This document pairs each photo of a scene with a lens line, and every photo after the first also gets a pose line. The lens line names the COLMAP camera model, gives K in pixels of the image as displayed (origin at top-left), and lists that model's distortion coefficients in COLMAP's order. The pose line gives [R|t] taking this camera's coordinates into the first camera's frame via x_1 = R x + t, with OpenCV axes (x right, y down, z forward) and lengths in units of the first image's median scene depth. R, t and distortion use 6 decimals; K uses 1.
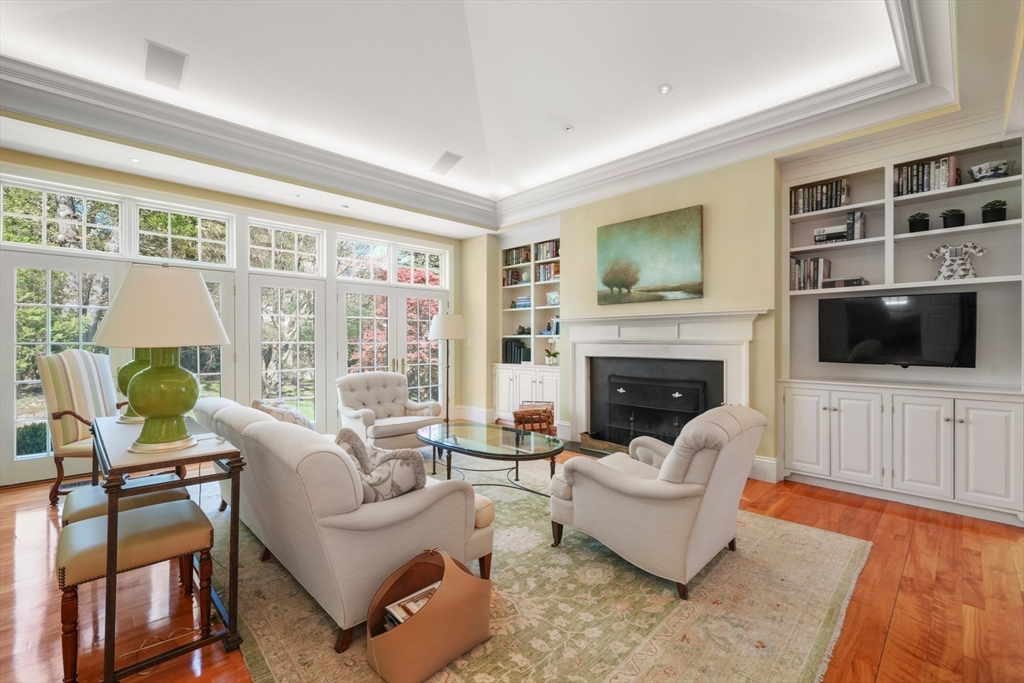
lens RADIAL K [[438.7, 0, 510.3], [0, 438.7, 340.0], [0, 0, 1]] dist [-0.002611, 0.001582]
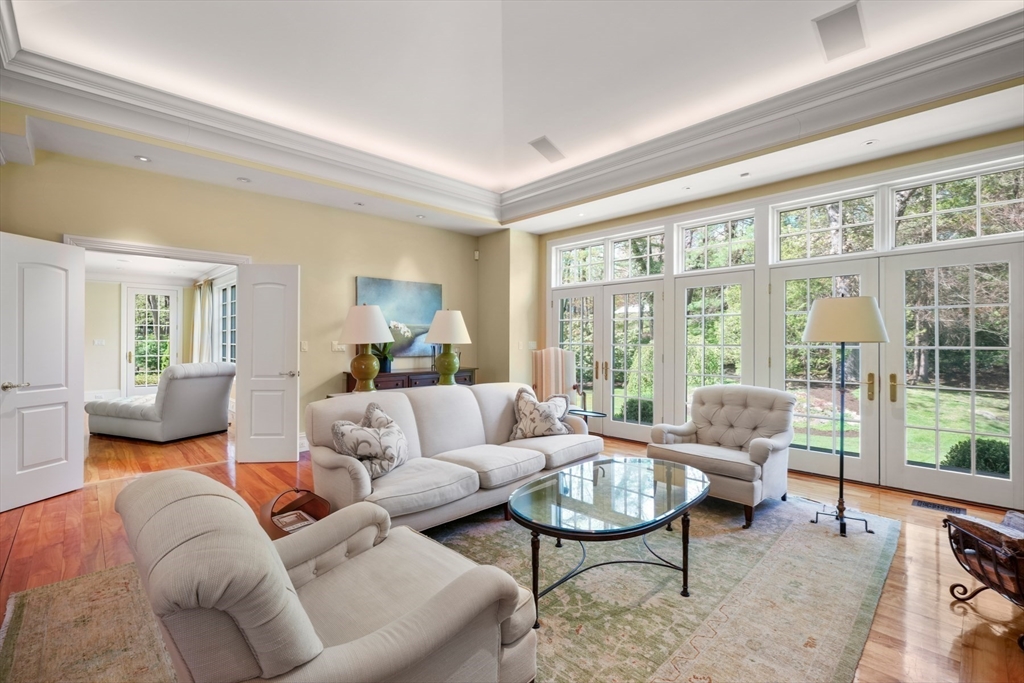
lens RADIAL K [[452.1, 0, 510.6], [0, 452.1, 340.8], [0, 0, 1]] dist [-0.003268, -0.000303]
pose [[-0.001717, -0.003003, -0.999994, 0.672078], [-0.003048, 0.999991, -0.002998, 0.000304], [0.999994, 0.003043, -0.001726, 0.877988]]
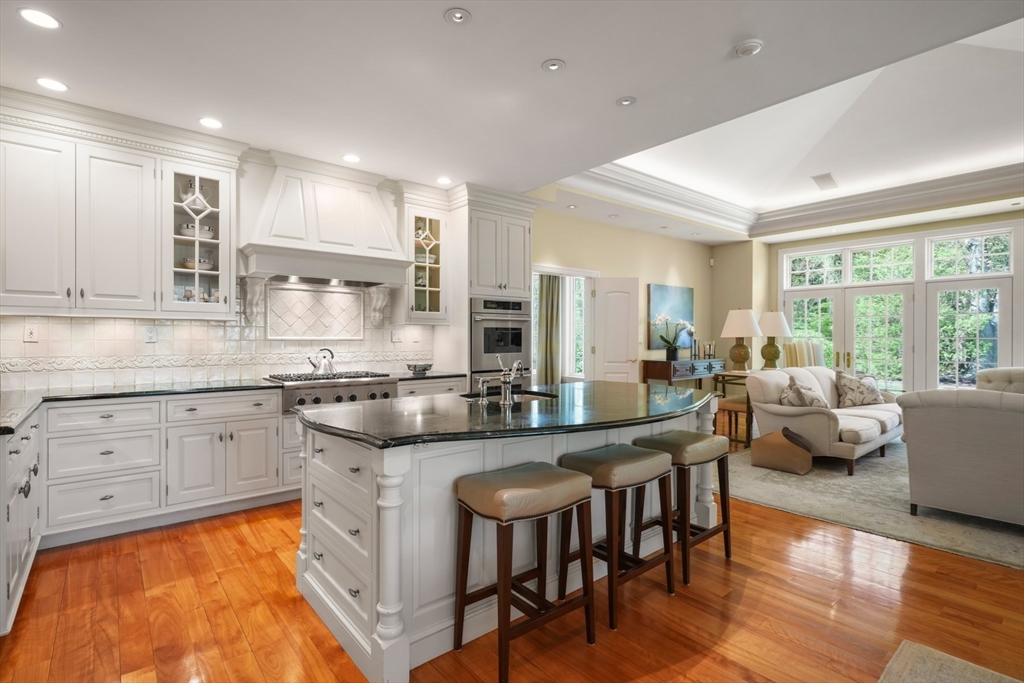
lens RADIAL K [[496.5, 0, 513.1], [0, 496.5, 338.9], [0, 0, 1]] dist [0.004139, 0.000060]
pose [[-0.074244, 0.001500, -0.997239, 1.308863], [-0.000292, 0.999999, 0.001525, 0.009297], [0.997240, 0.000404, -0.074244, -0.110396]]
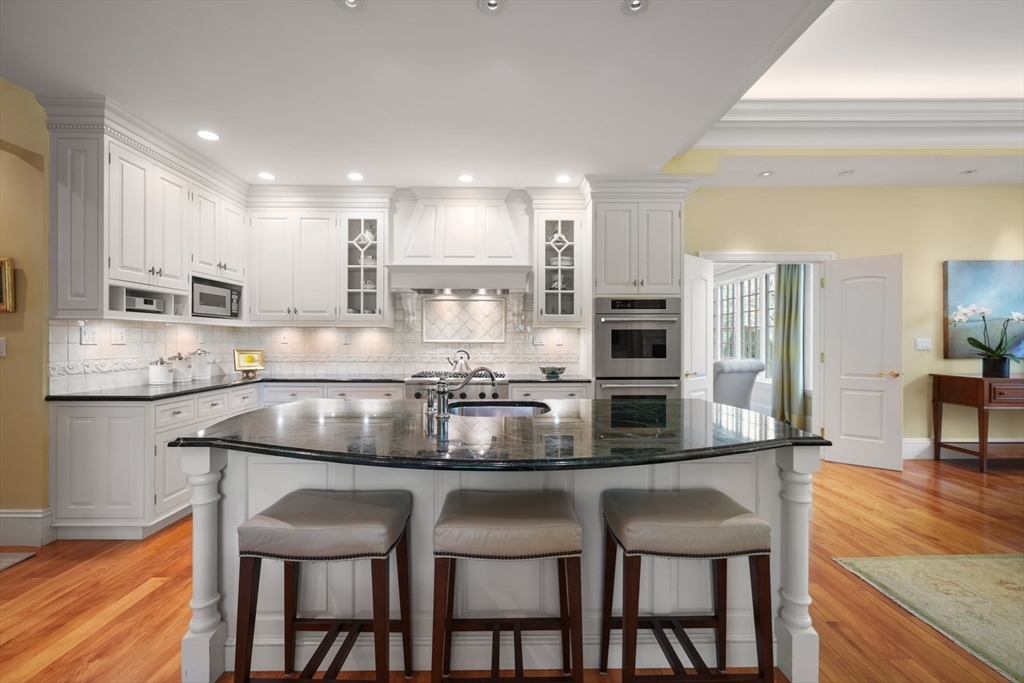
lens RADIAL K [[438.7, 0, 508.4], [0, 438.7, 339.7], [0, 0, 1]] dist [-0.002611, 0.001582]
pose [[-0.691565, -0.001689, -0.722313, 0.918088], [-0.001737, 0.999998, -0.000675, 0.006034], [0.722313, 0.000788, -0.691566, 0.287121]]
